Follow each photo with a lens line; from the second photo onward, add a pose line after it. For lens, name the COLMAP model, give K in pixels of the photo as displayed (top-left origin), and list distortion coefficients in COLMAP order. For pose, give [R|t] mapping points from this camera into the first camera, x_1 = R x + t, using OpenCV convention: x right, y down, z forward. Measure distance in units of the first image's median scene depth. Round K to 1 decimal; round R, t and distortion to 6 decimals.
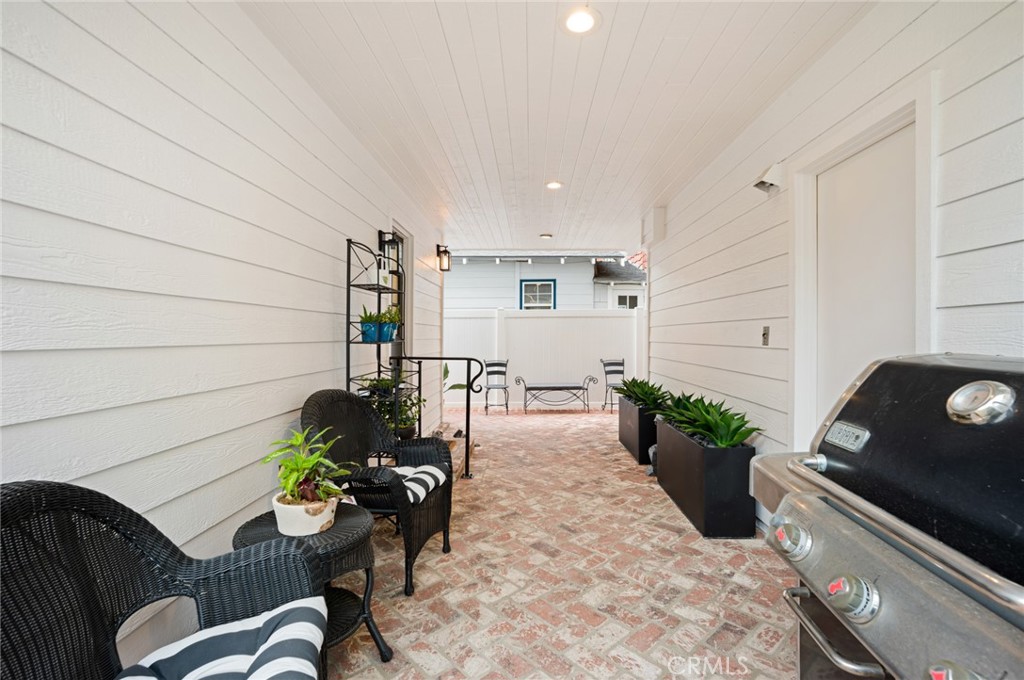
lens RADIAL K [[488.0, 0, 512.0], [0, 488.0, 340.0], [0, 0, 1]] dist [0.000217, 0.000582]
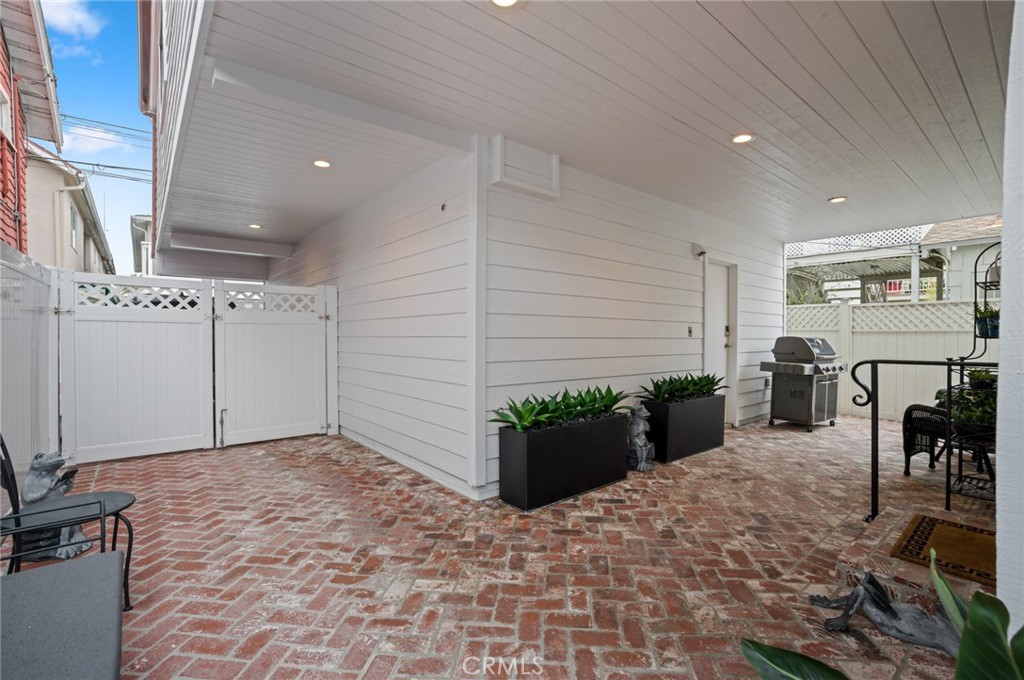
lens RADIAL K [[488.0, 0, 512.0], [0, 488.0, 340.0], [0, 0, 1]] dist [0.000217, 0.000582]
pose [[-0.697558, -0.009252, 0.716469, -0.258907], [0.001808, 0.999891, 0.014672, -0.007769], [-0.716526, 0.011530, -0.697465, 2.080069]]
